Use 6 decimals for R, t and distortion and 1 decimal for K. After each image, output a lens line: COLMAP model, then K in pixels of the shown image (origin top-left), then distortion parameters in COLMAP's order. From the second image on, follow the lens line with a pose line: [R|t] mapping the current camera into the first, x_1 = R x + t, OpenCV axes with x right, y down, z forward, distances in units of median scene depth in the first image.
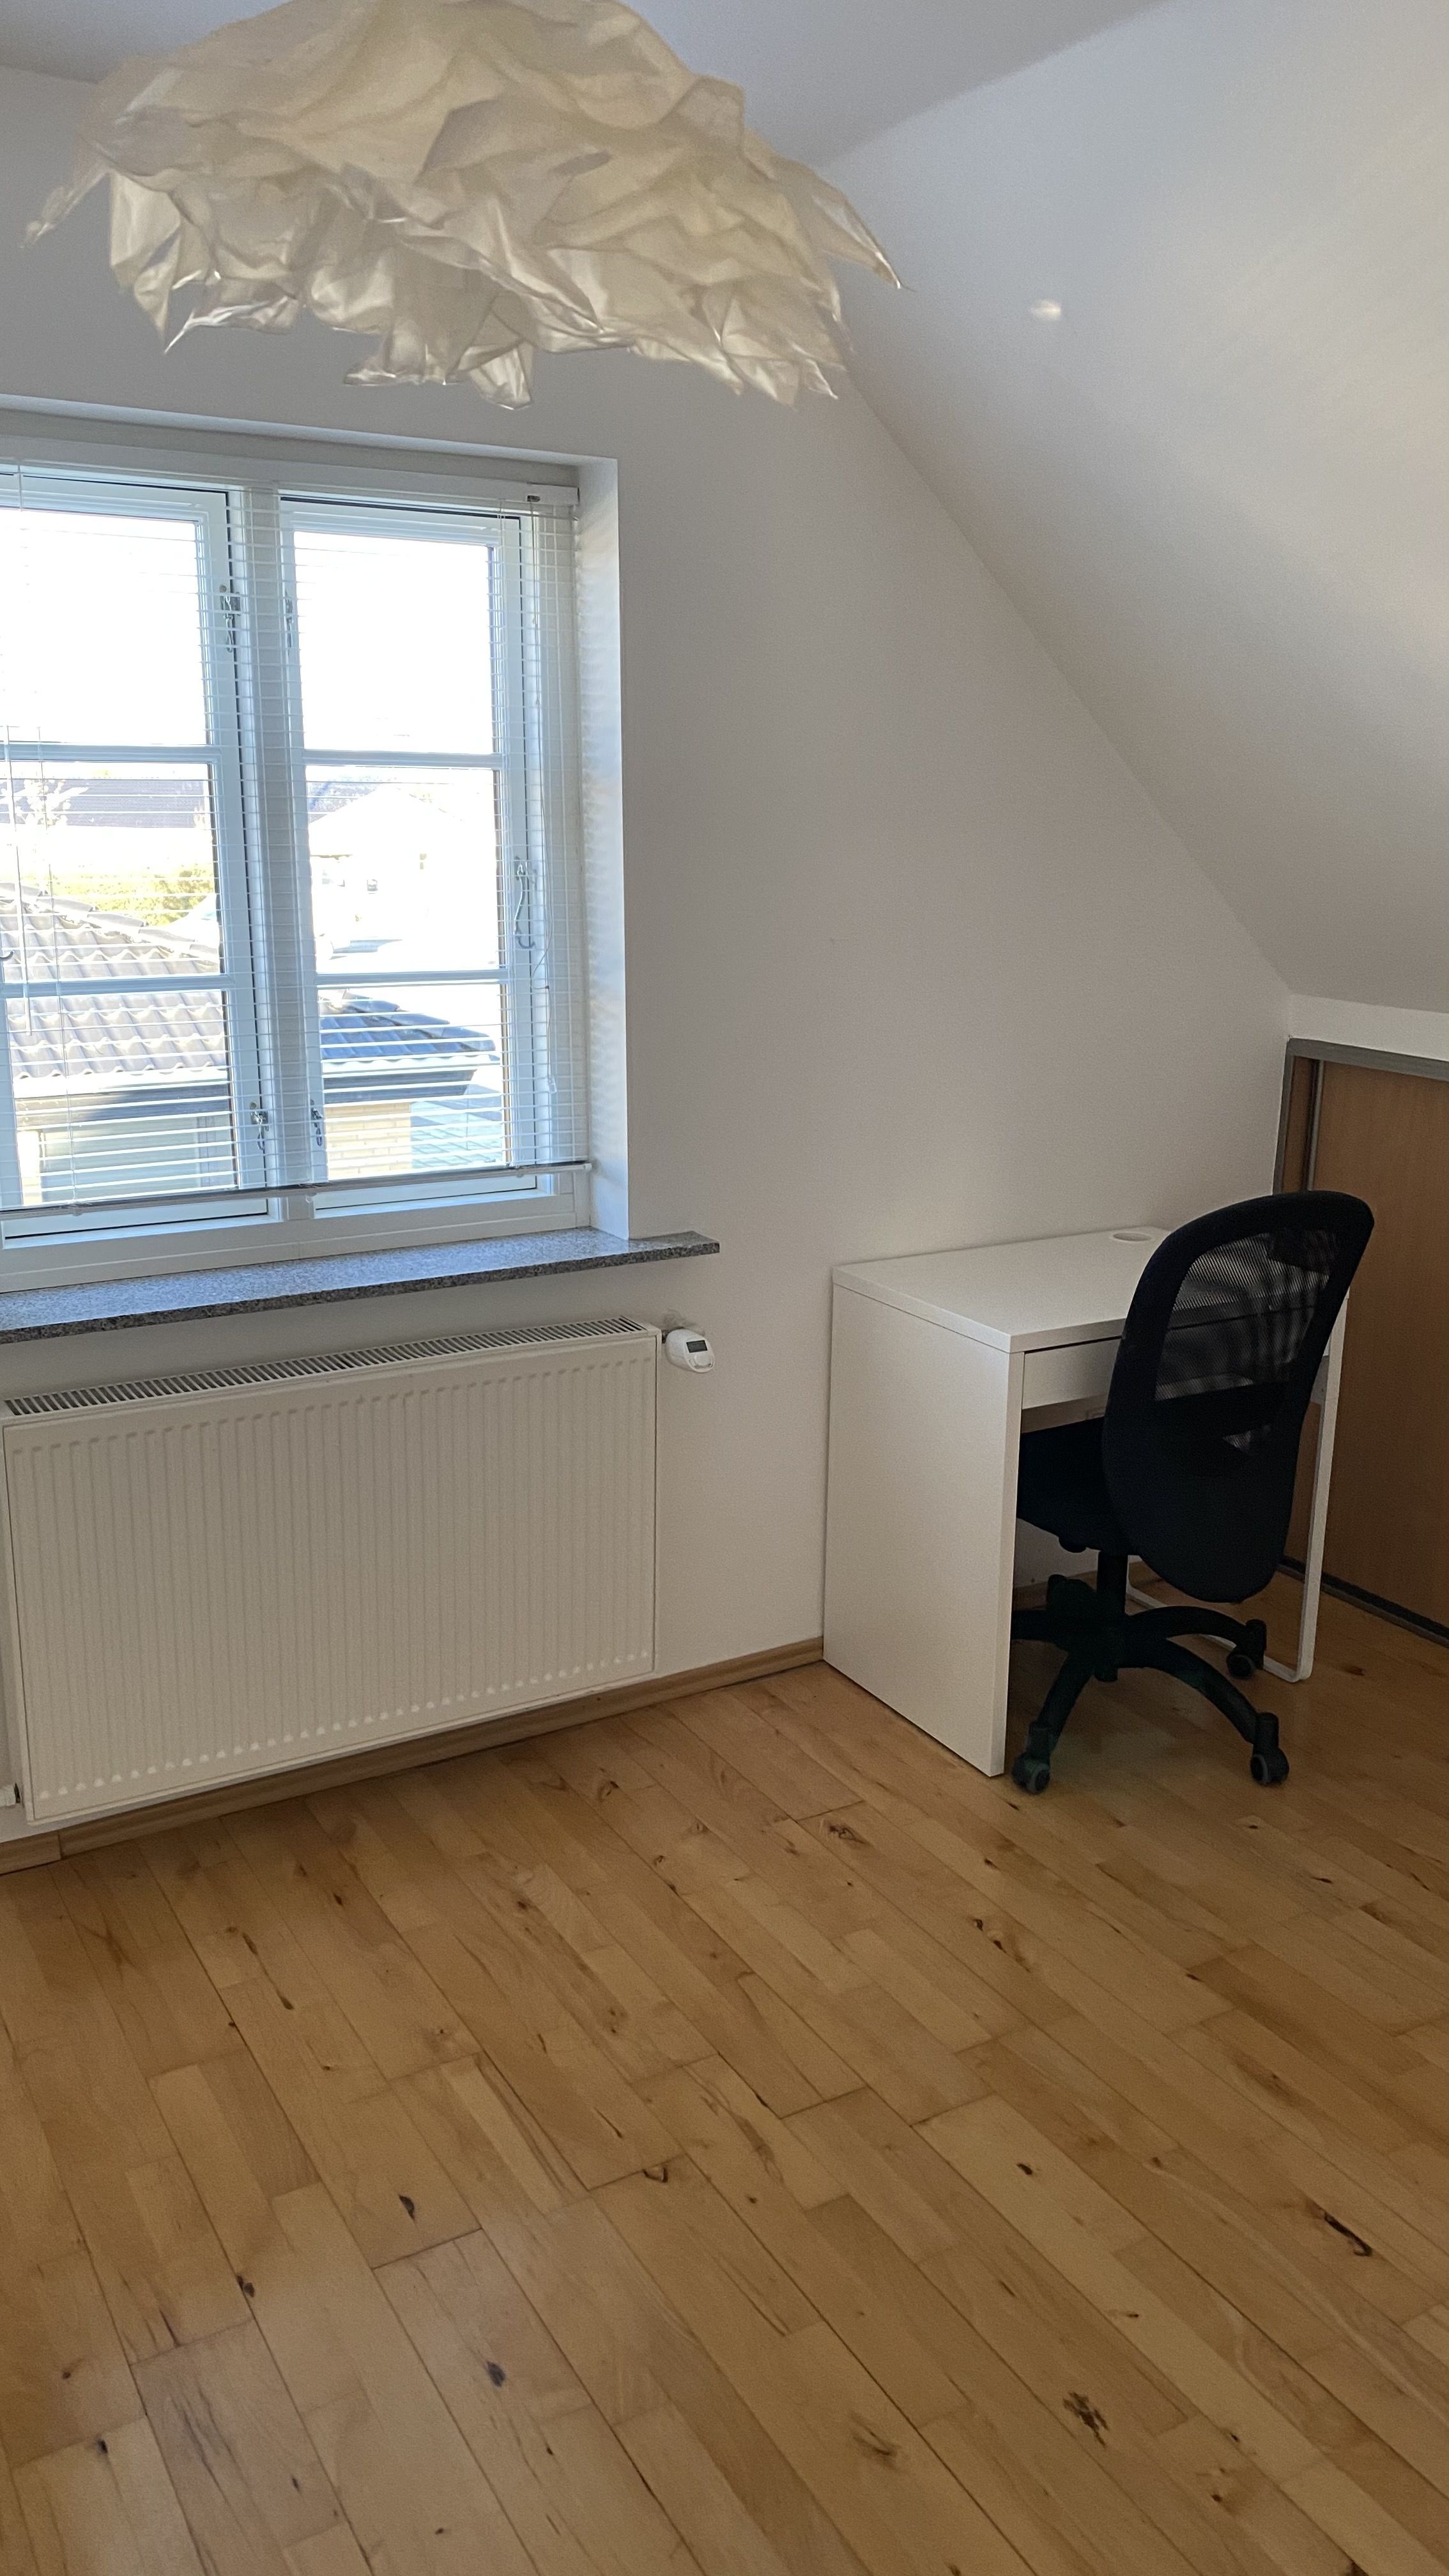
lens RADIAL K [[1979.6, 0, 745.9], [0, 1979.6, 1319.0], [0, 0, 1]] dist [0.008173, 0.000552]
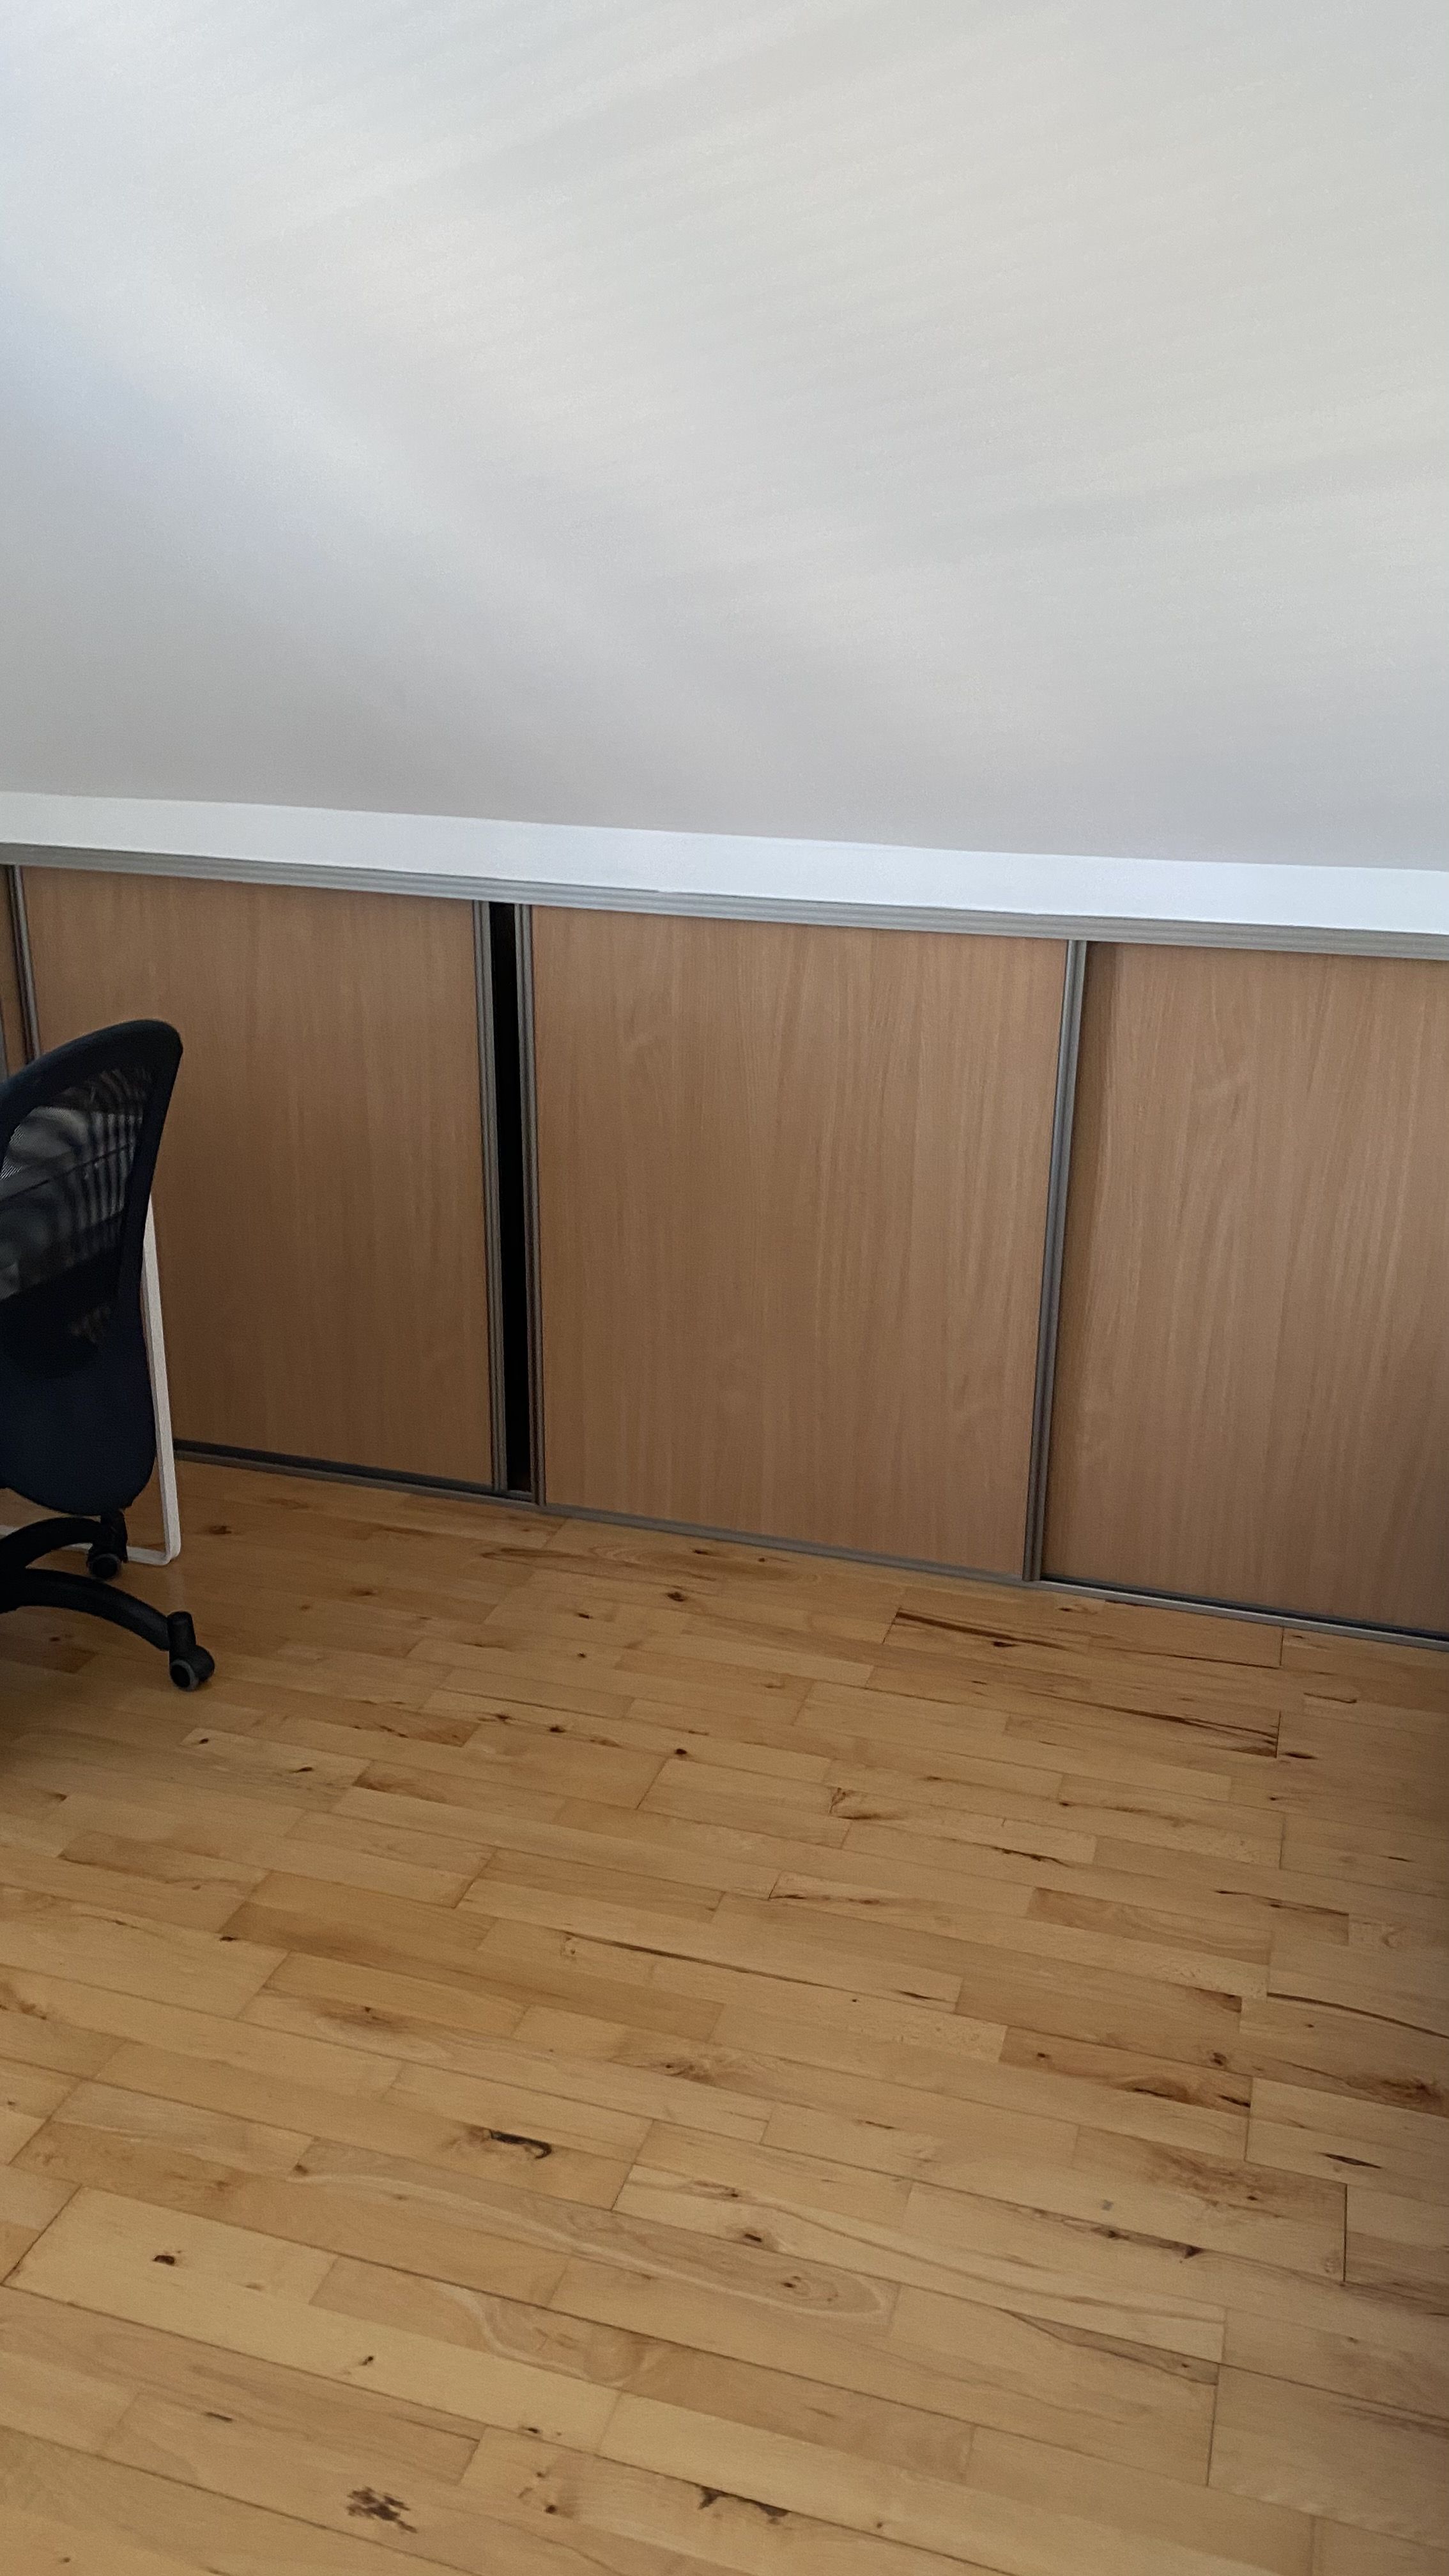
lens RADIAL K [[1979.6, 0, 745.9], [0, 1979.6, 1319.0], [0, 0, 1]] dist [0.008173, 0.000552]
pose [[0.739848, -0.239215, 0.628809, -0.088718], [0.171480, 0.970832, 0.167569, -0.040222], [-0.650553, -0.016148, 0.759289, 0.186930]]
